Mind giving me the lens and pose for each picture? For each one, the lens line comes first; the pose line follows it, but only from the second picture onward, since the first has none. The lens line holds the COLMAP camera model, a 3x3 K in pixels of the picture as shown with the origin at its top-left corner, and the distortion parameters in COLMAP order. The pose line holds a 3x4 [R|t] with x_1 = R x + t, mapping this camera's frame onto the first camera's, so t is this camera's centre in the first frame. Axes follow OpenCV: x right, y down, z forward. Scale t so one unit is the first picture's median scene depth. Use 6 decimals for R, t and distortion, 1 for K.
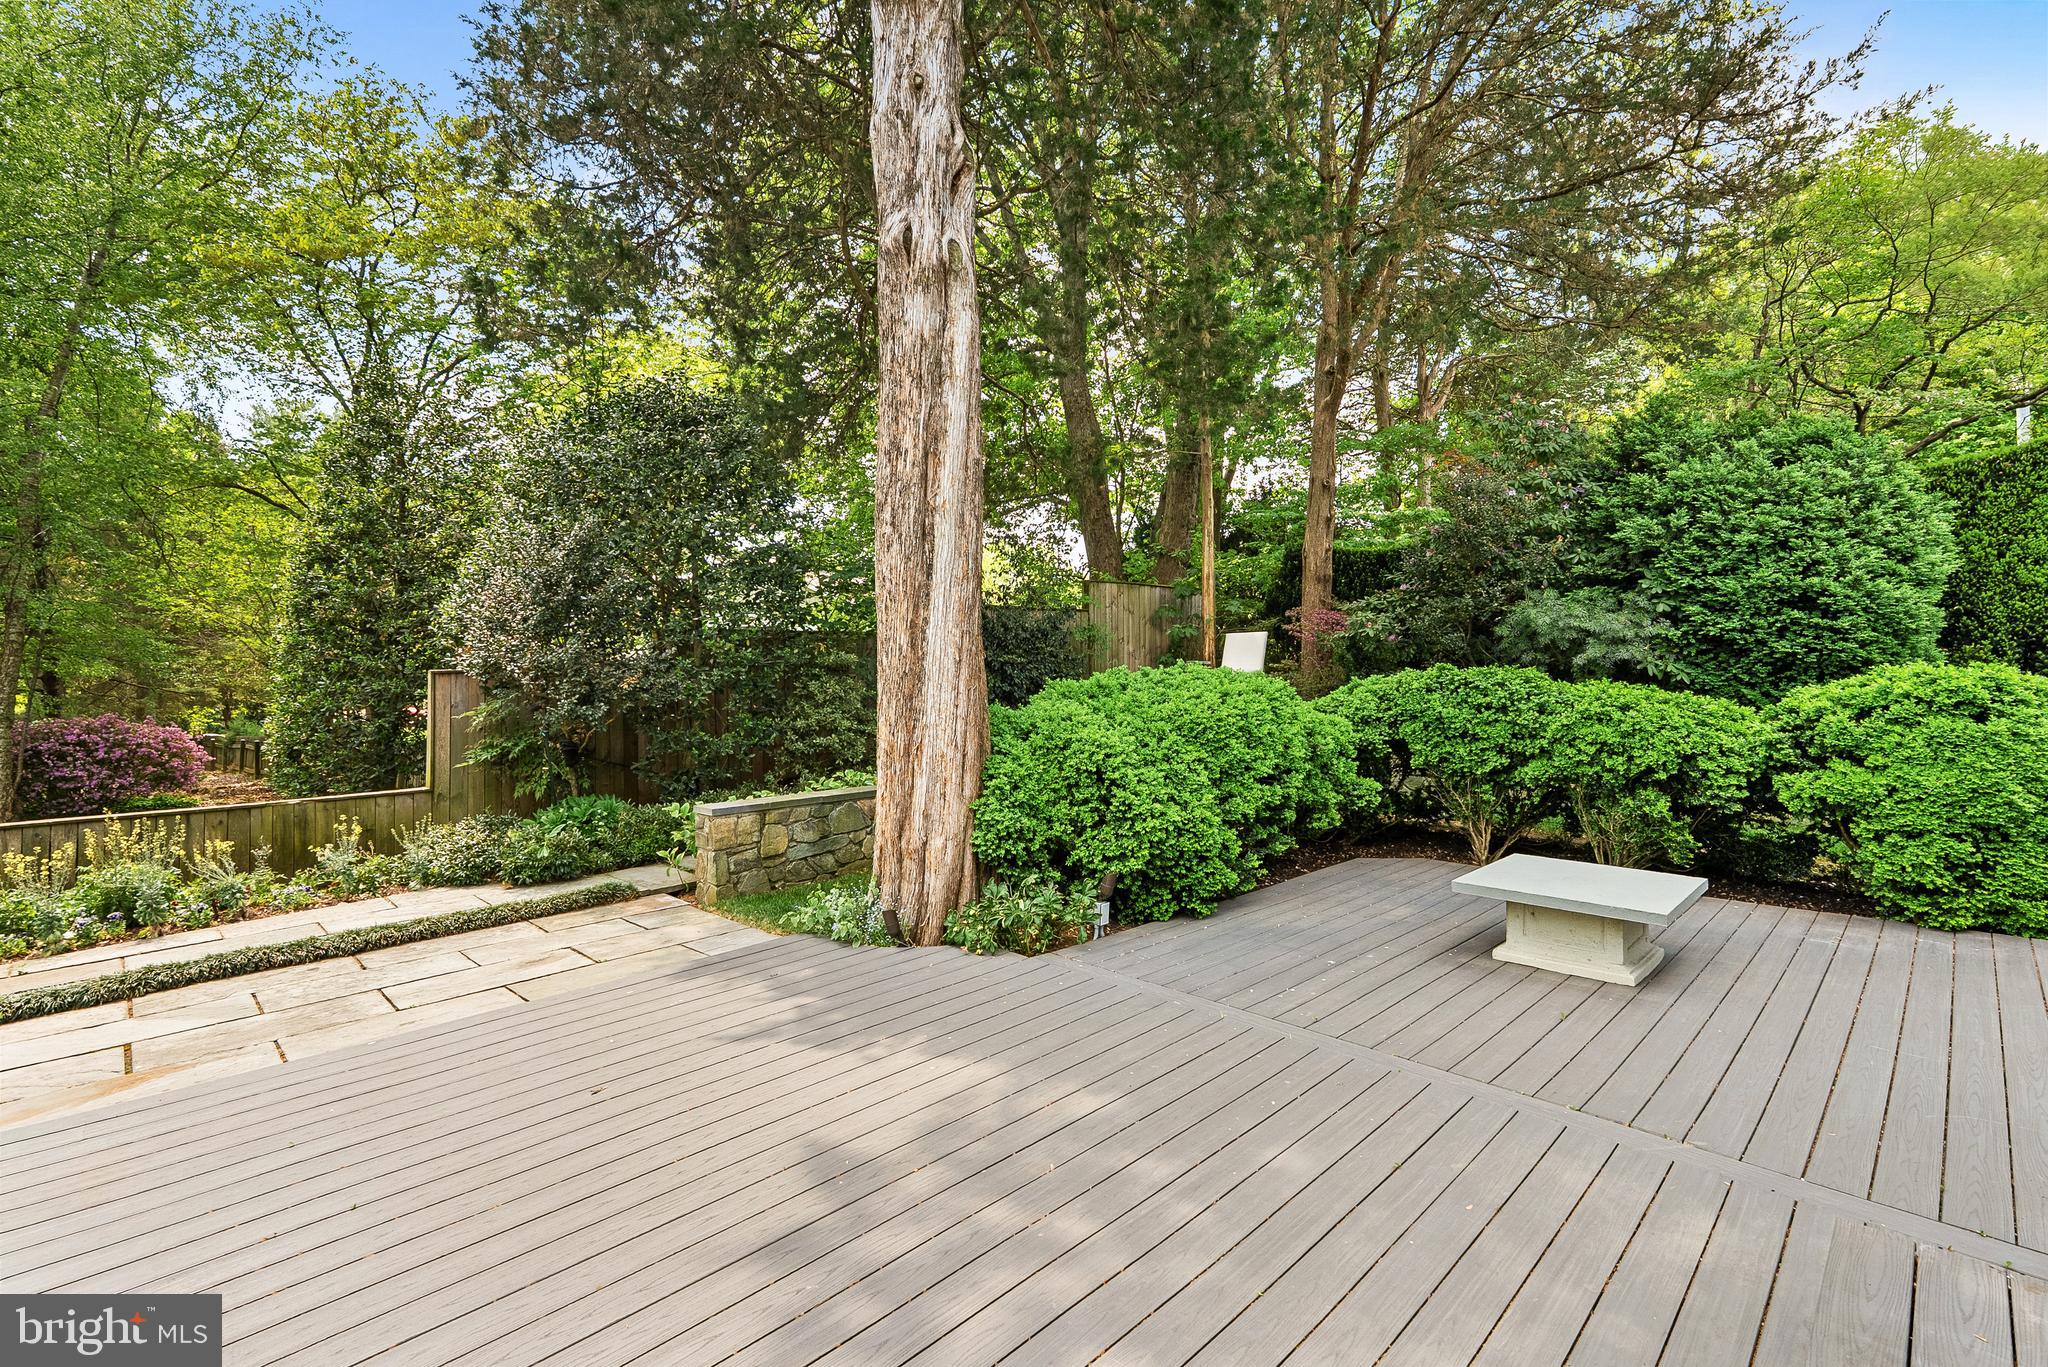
lens RADIAL K [[927.2, 0, 1032.2], [0, 927.2, 678.3], [0, 0, 1]] dist [-0.002856, -0.000548]
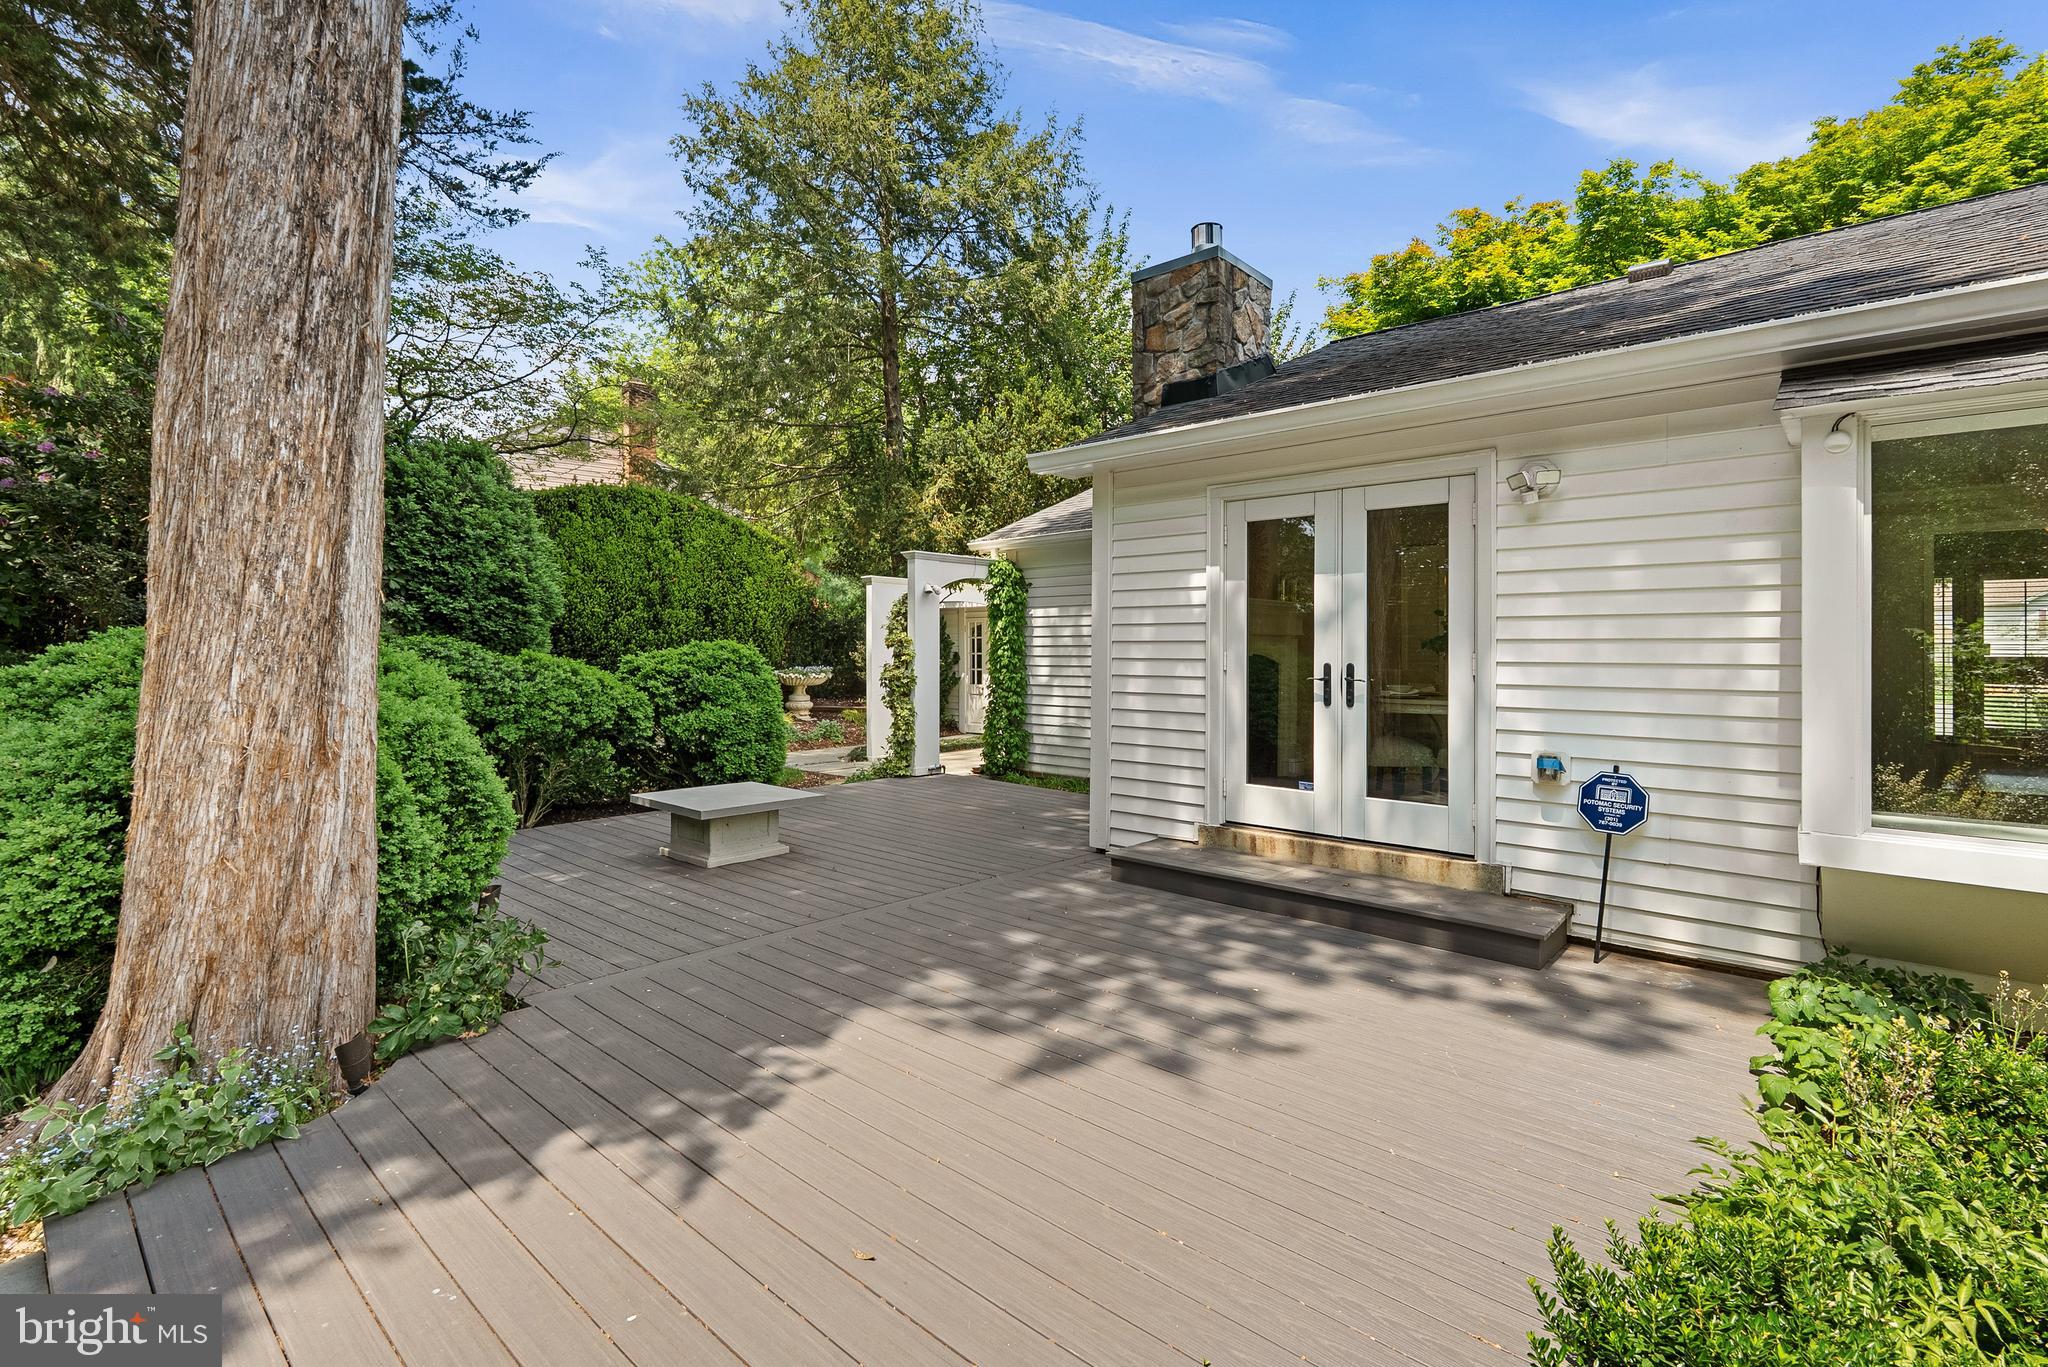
lens RADIAL K [[927.2, 0, 1032.2], [0, 927.2, 678.3], [0, 0, 1]] dist [-0.002856, -0.000548]
pose [[-0.066101, -0.022454, 0.997560, -0.855700], [0.008039, 0.999702, 0.023035, 0.023477], [-0.997781, 0.009542, -0.065901, 0.709256]]
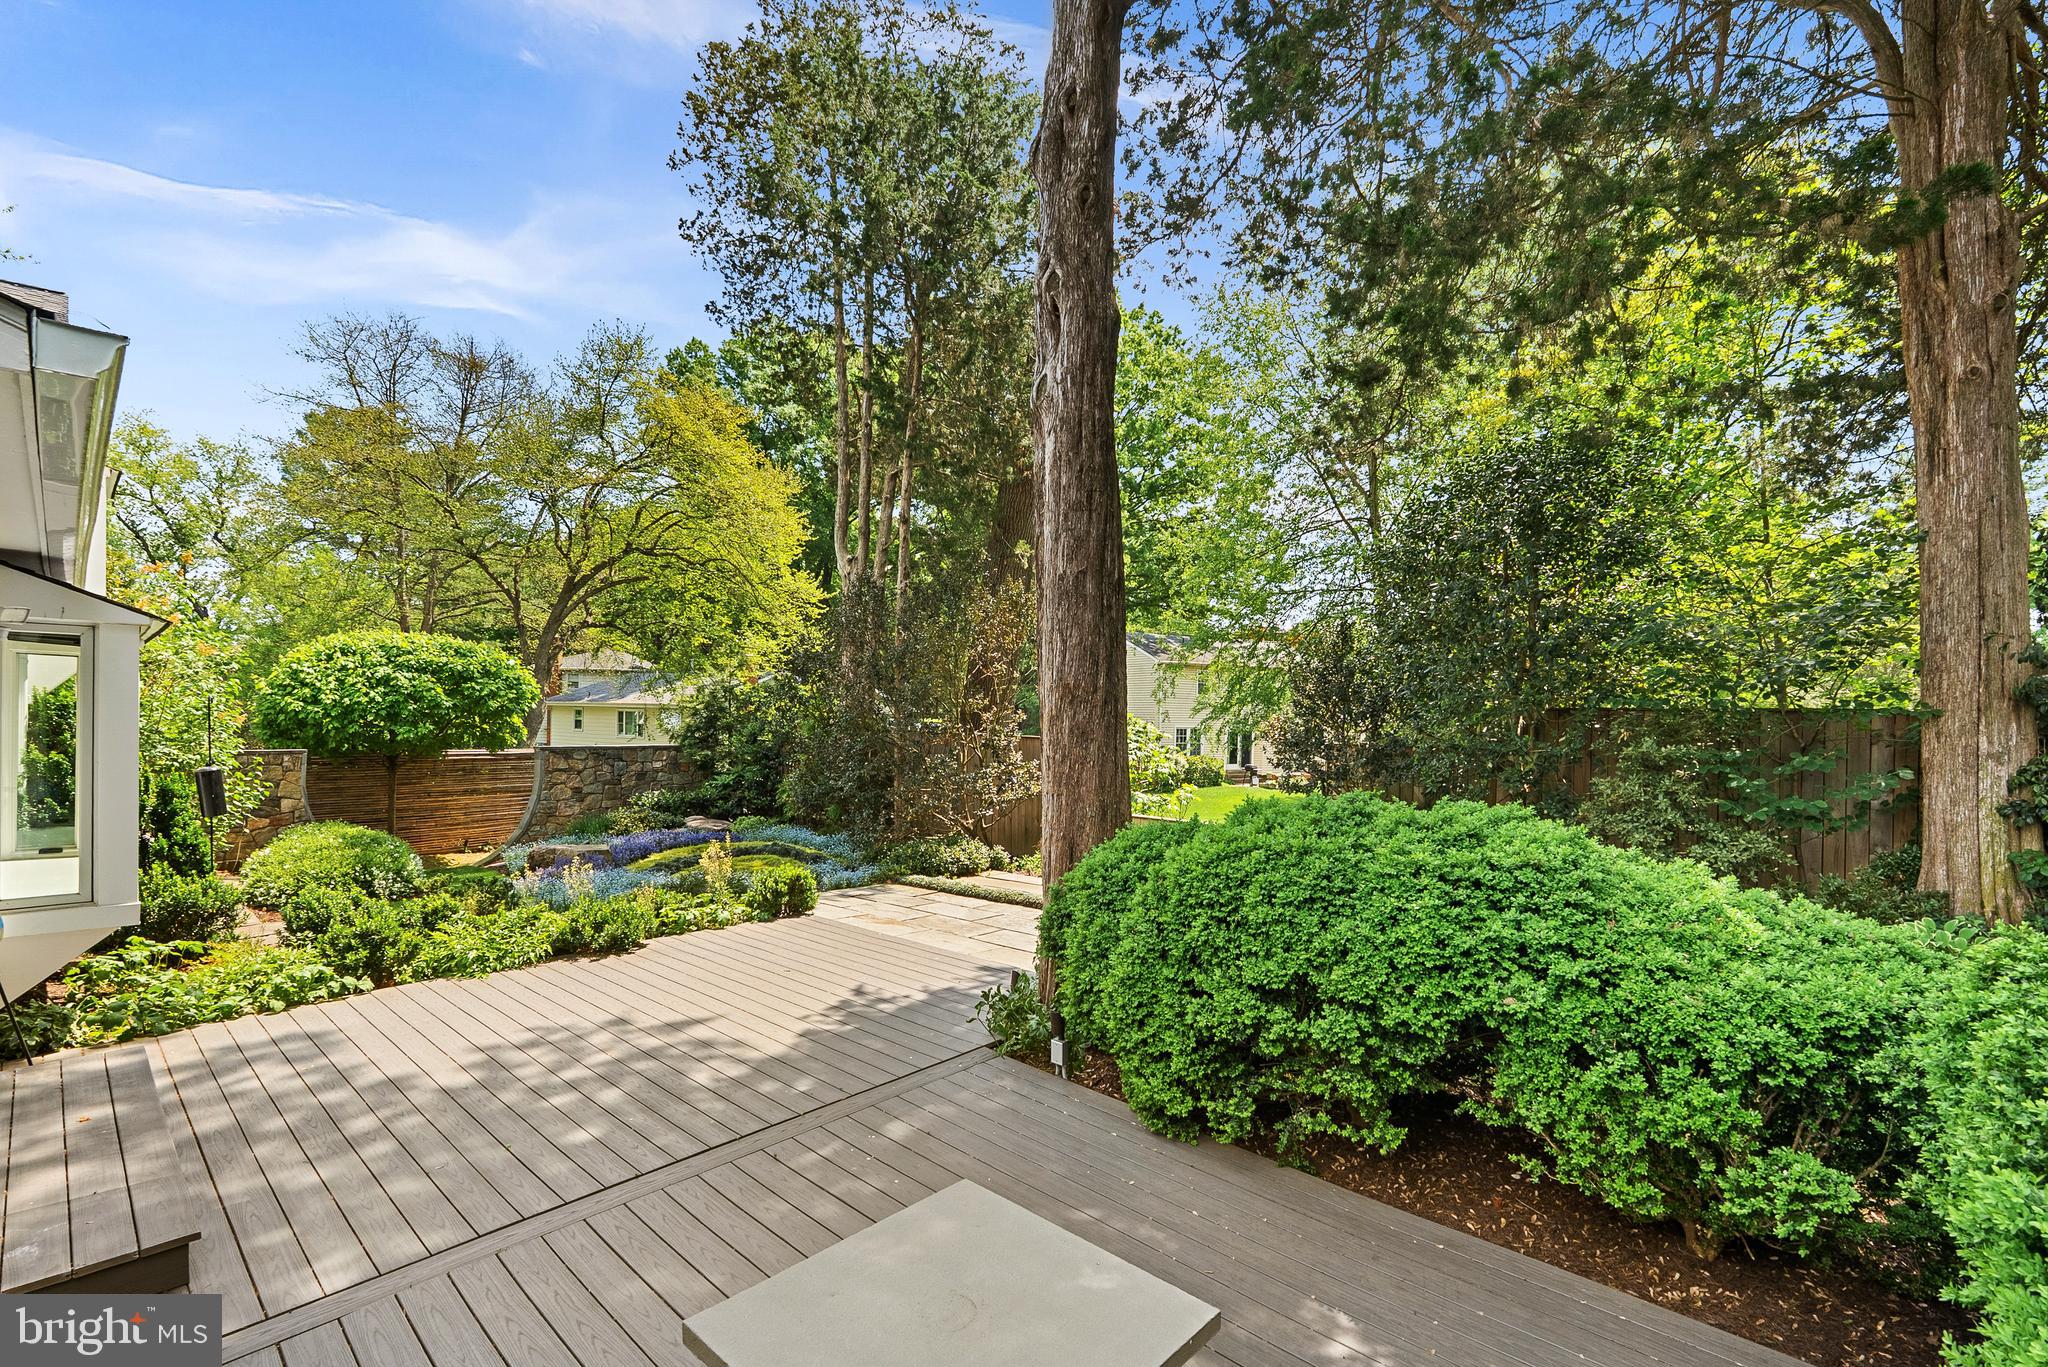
lens RADIAL K [[927.2, 0, 1032.2], [0, 927.2, 678.3], [0, 0, 1]] dist [-0.002856, -0.000548]
pose [[0.059796, 0.001877, -0.998209, 1.177165], [-0.016006, 0.999871, 0.000921, -0.147844], [0.998082, 0.015923, 0.059818, 1.056910]]
